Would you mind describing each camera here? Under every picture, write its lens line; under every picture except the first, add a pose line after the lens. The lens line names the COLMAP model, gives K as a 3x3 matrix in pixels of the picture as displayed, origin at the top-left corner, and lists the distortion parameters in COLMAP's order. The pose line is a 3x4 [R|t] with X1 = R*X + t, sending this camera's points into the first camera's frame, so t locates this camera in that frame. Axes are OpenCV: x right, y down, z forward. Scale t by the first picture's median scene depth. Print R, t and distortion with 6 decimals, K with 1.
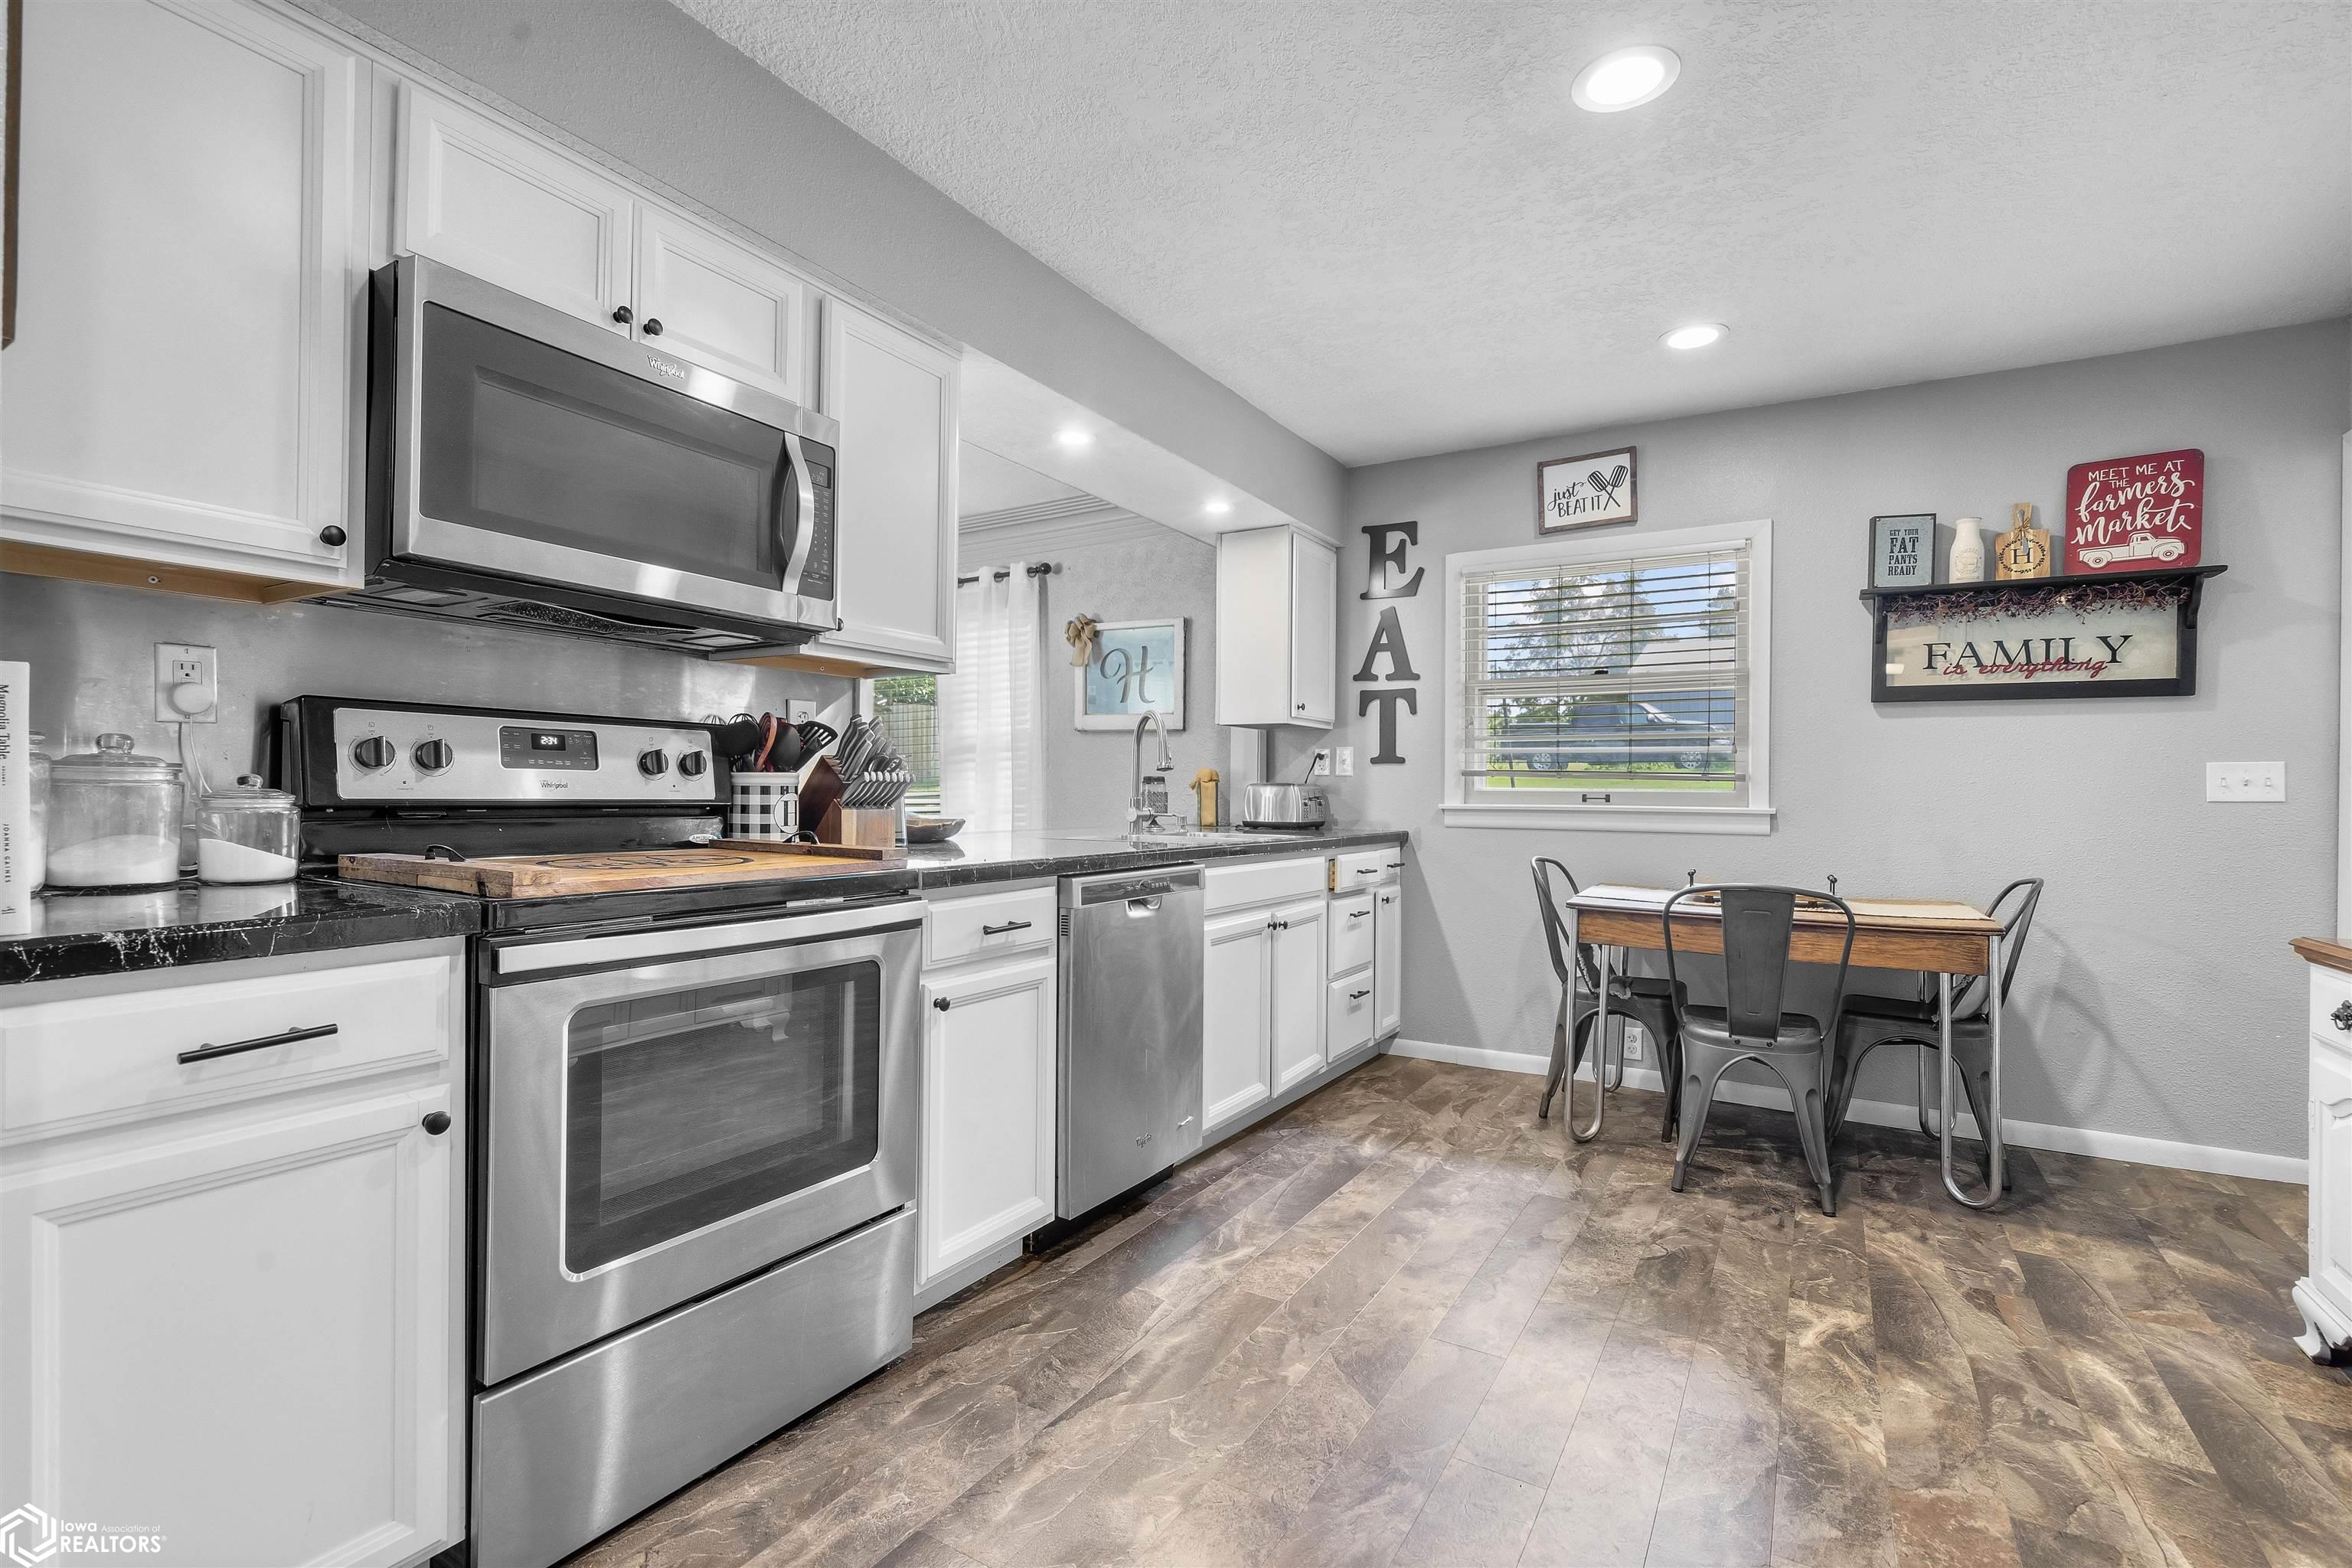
lens RADIAL K [[1071.8, 0, 1169.7], [0, 1071.8, 784.9], [0, 0, 1]] dist [-0.000511, 0.000334]
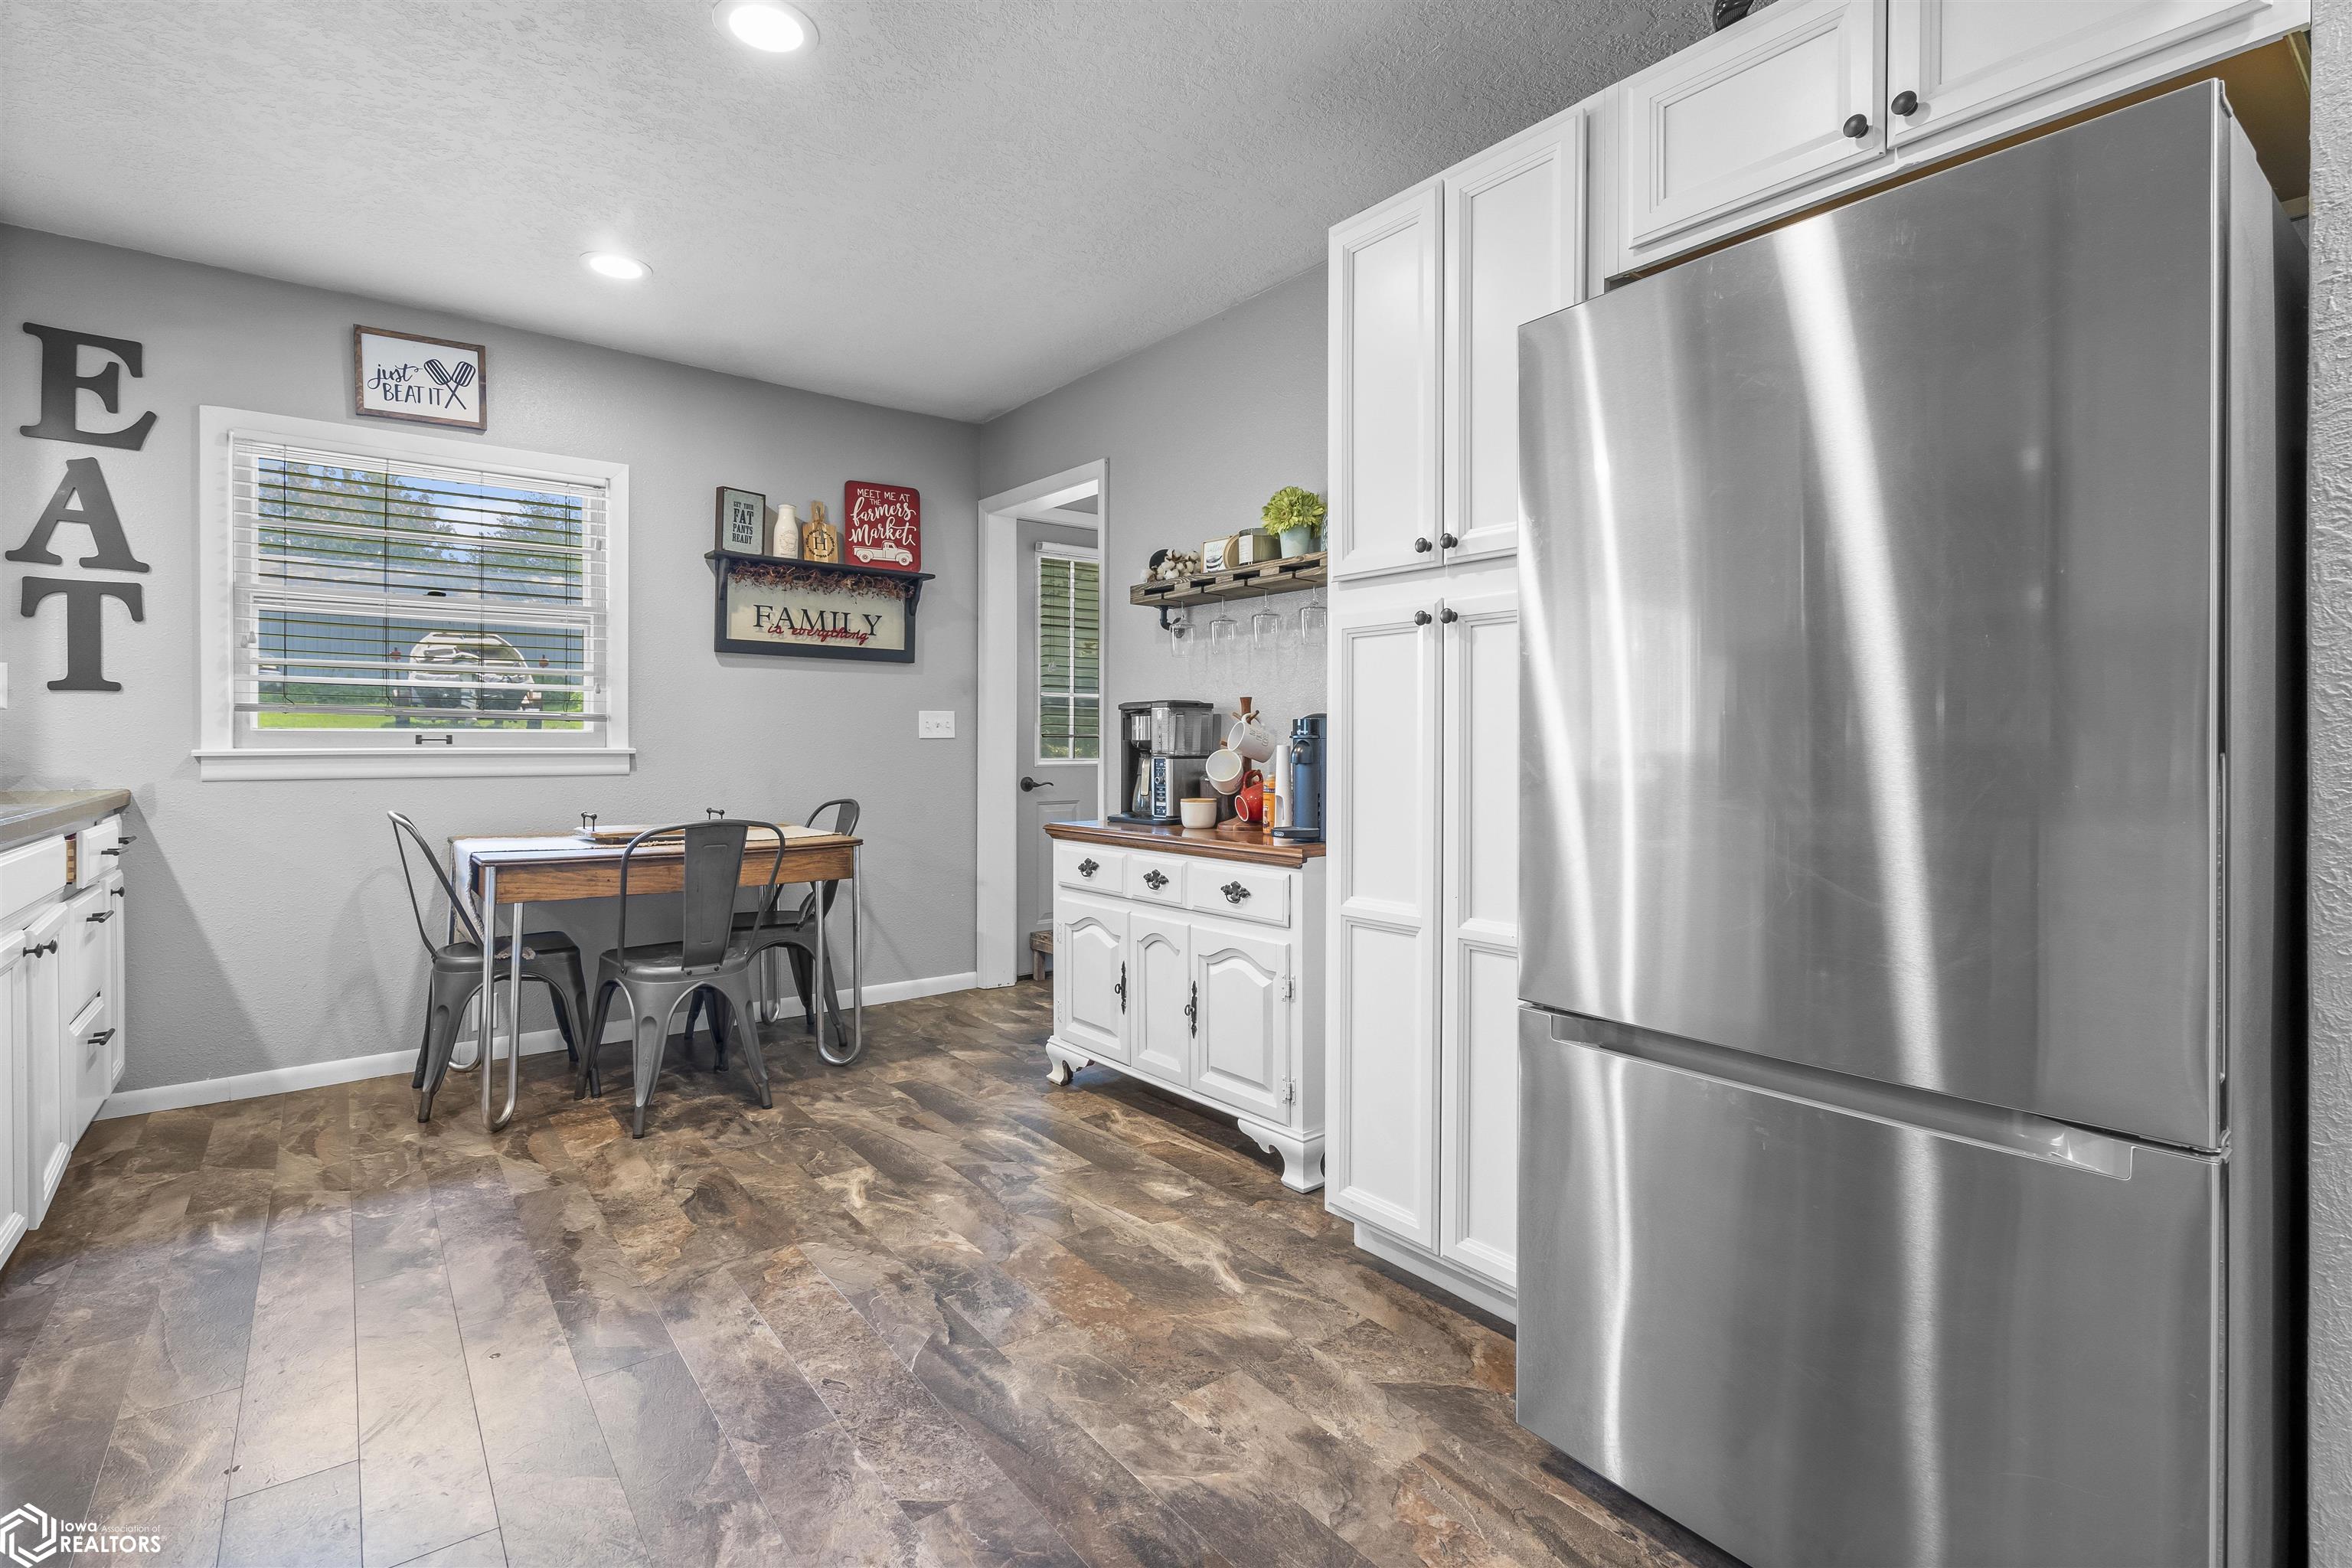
lens RADIAL K [[1071.8, 0, 1164.3], [0, 1071.8, 738.0], [0, 0, 1]] dist [-0.000511, 0.000334]
pose [[0.366545, -0.006902, 0.930375, -0.229064], [-0.004510, 0.999948, 0.009195, 0.000364], [-0.930389, -0.007567, 0.366495, 0.166127]]
